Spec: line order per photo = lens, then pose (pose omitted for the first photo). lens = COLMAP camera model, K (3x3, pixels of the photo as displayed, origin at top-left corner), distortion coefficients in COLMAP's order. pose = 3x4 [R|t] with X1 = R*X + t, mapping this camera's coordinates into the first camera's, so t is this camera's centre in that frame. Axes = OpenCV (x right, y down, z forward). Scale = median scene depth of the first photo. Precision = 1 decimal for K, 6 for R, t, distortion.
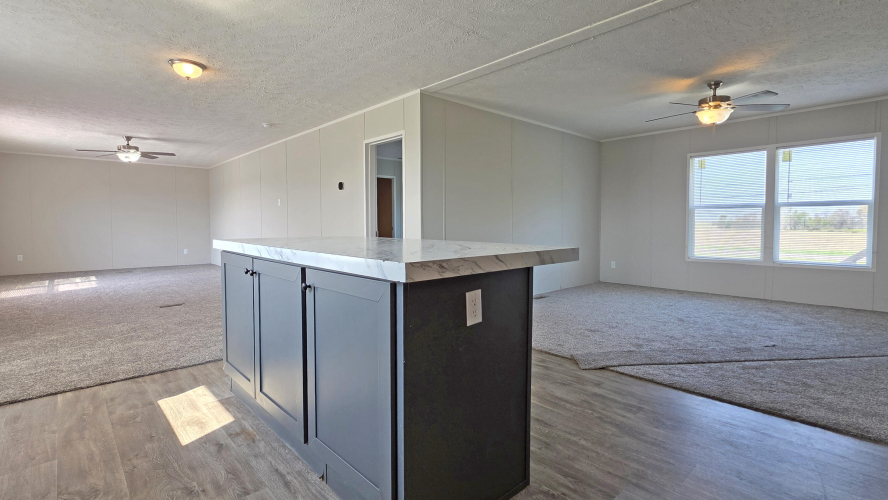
lens RADIAL K [[415.0, 0, 460.6], [0, 415.0, 244.7], [0, 0, 1]] dist [-0.028795, 0.009847]
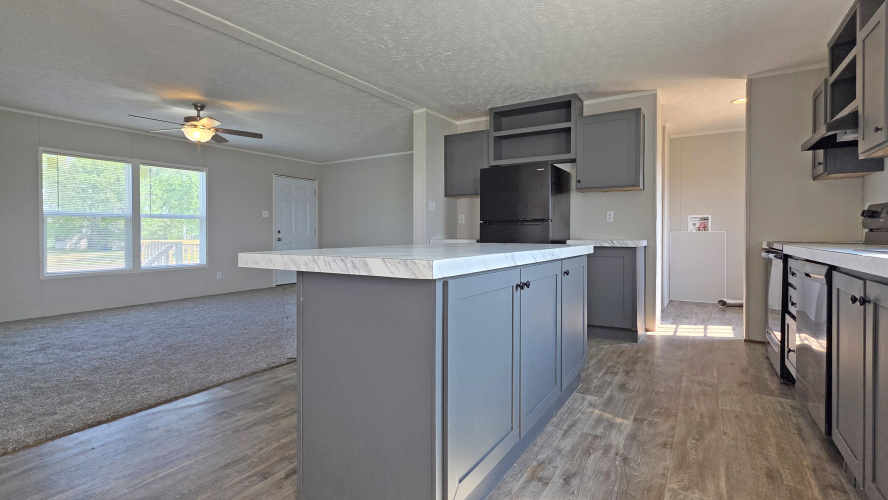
lens RADIAL K [[417.2, 0, 445.1], [0, 417.2, 235.3], [0, 0, 1]] dist [0.003342, 0.000546]
pose [[-0.233939, -0.007572, 0.972222, -1.481680], [0.057718, 0.998098, 0.021662, -0.077707], [-0.970537, 0.061183, -0.233057, 1.515014]]
